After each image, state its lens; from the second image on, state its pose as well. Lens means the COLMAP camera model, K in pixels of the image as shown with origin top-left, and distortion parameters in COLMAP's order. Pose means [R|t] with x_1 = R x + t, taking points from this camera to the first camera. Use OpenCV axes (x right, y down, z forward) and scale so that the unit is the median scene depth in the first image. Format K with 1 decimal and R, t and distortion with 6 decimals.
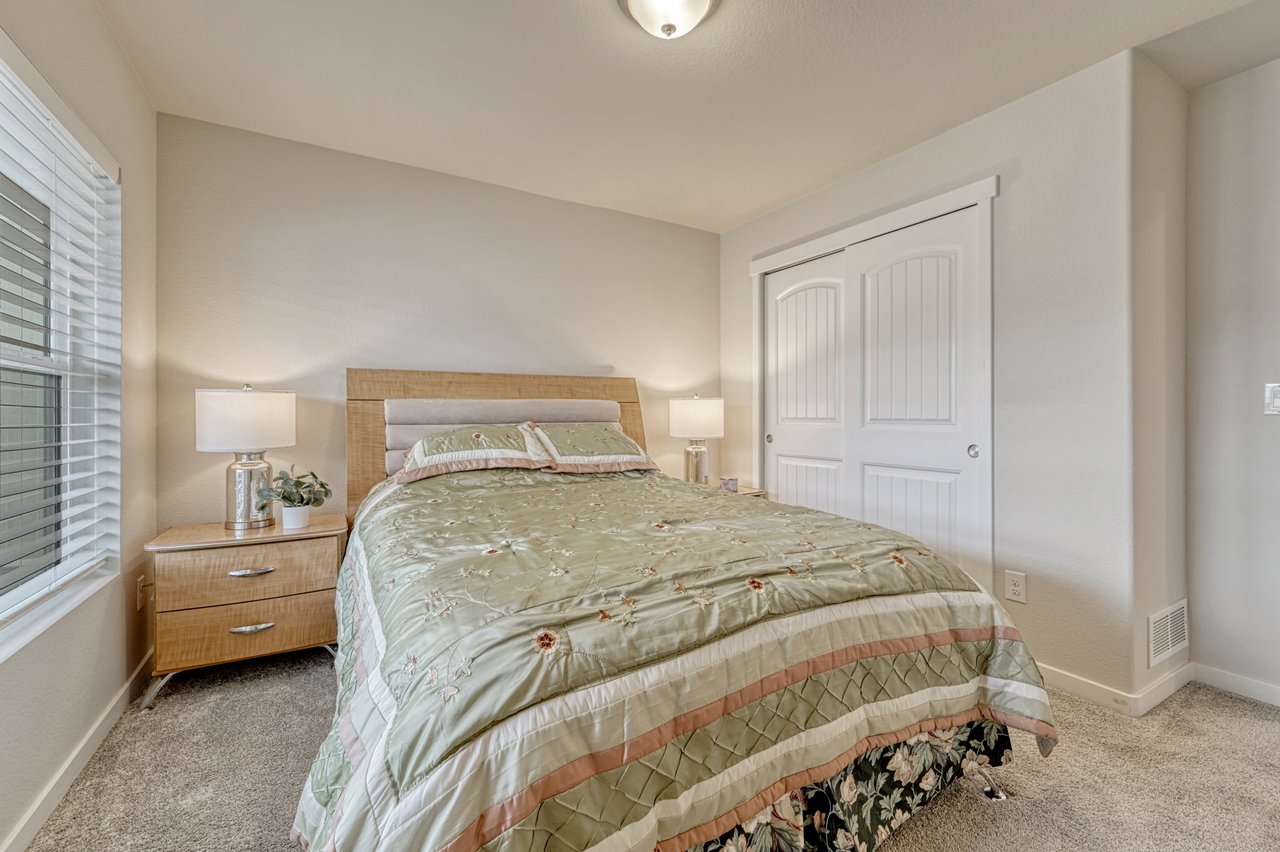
lens RADIAL K [[537.9, 0, 643.8], [0, 537.9, 419.4], [0, 0, 1]] dist [-0.002094, -0.000105]
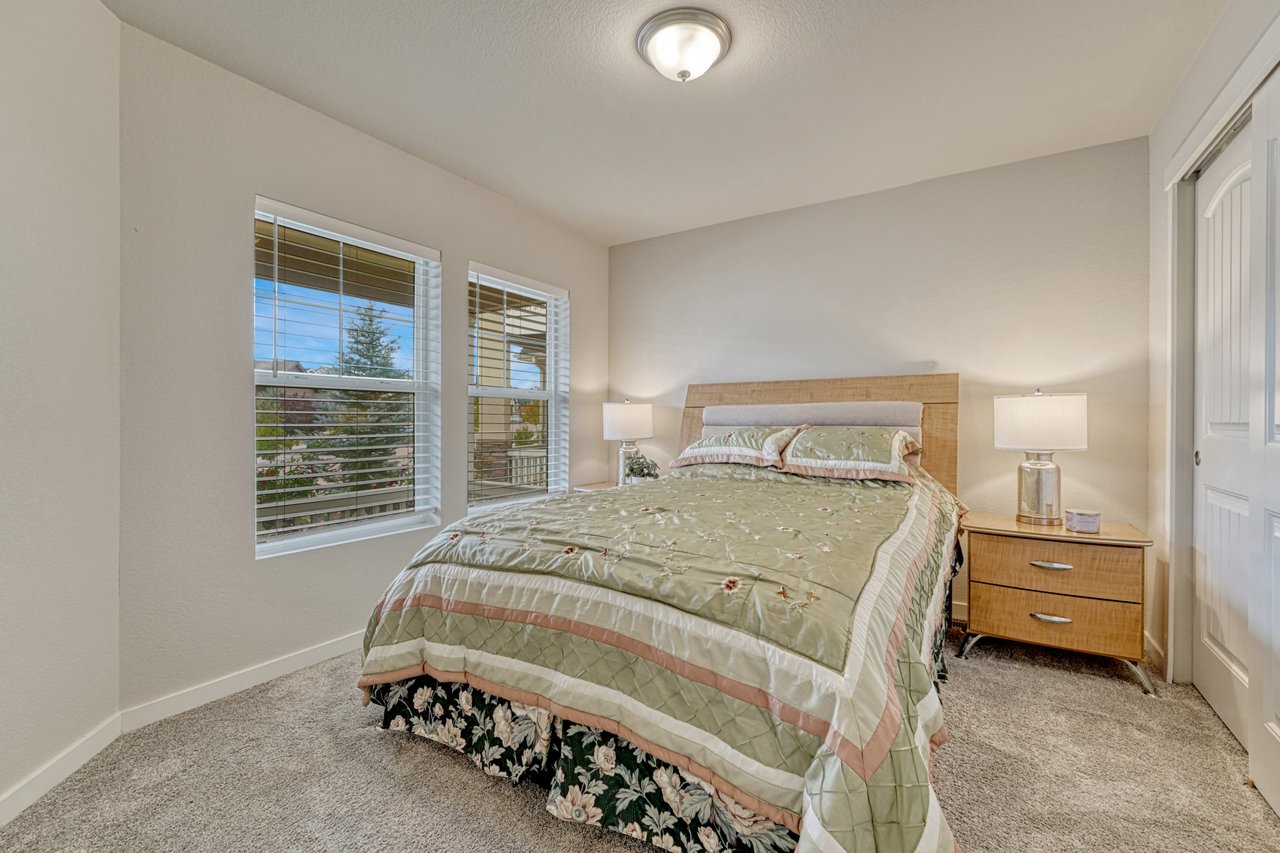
lens RADIAL K [[537.9, 0, 640.2], [0, 537.9, 422.7], [0, 0, 1]] dist [-0.002094, -0.000105]
pose [[0.451476, 0.007172, -0.892254, 0.672348], [-0.007971, 0.999960, 0.004005, -0.001042], [0.892248, 0.005304, 0.451515, 0.273489]]
